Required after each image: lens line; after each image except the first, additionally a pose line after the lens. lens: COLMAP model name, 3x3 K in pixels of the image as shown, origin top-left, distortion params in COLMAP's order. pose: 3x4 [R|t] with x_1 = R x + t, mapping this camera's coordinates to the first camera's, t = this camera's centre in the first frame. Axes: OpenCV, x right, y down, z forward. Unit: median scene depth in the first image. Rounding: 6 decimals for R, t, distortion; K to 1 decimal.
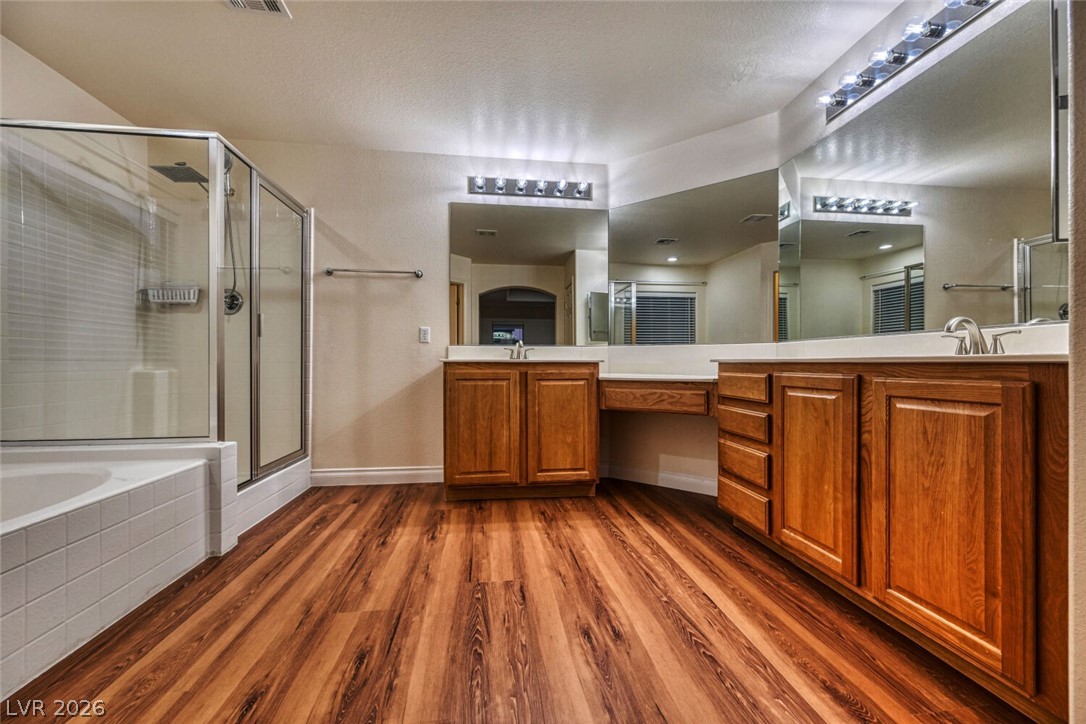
lens RADIAL K [[423.8, 0, 541.7], [0, 423.8, 362.3], [0, 0, 1]] dist [-0.002578, -0.000160]
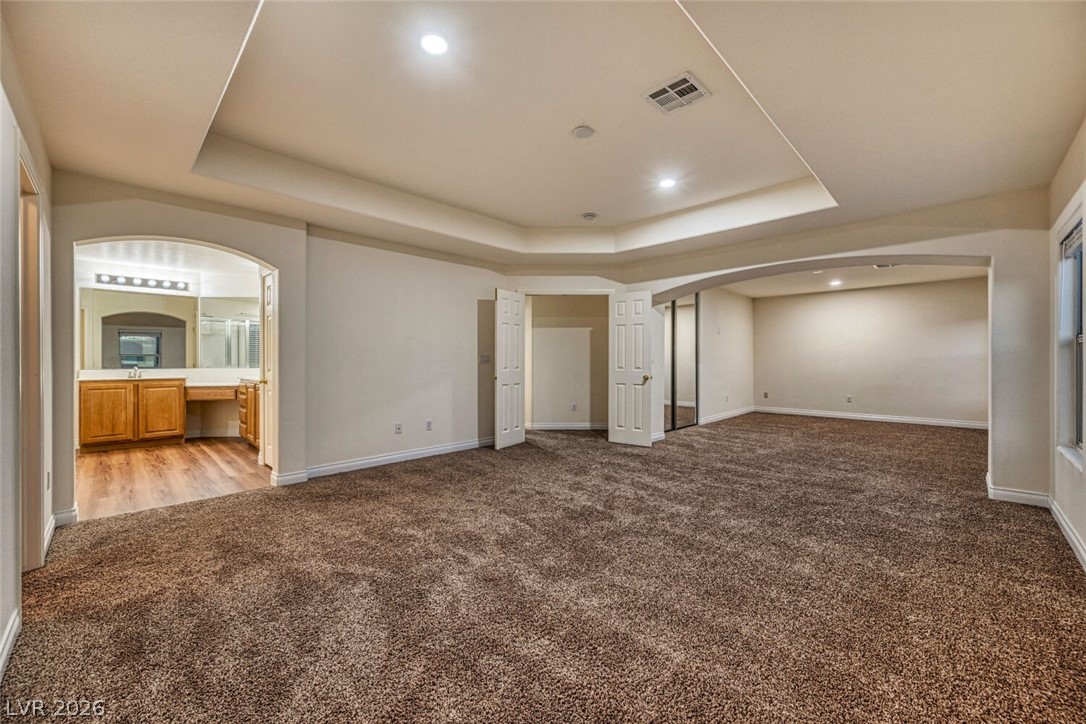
lens RADIAL K [[423.8, 0, 541.7], [0, 423.8, 362.3], [0, 0, 1]] dist [-0.002578, -0.000160]
pose [[0.788029, -0.000981, 0.615637, 0.240140], [-0.001003, 0.999995, 0.002877, -0.089144], [-0.615637, -0.002885, 0.788025, -1.775291]]
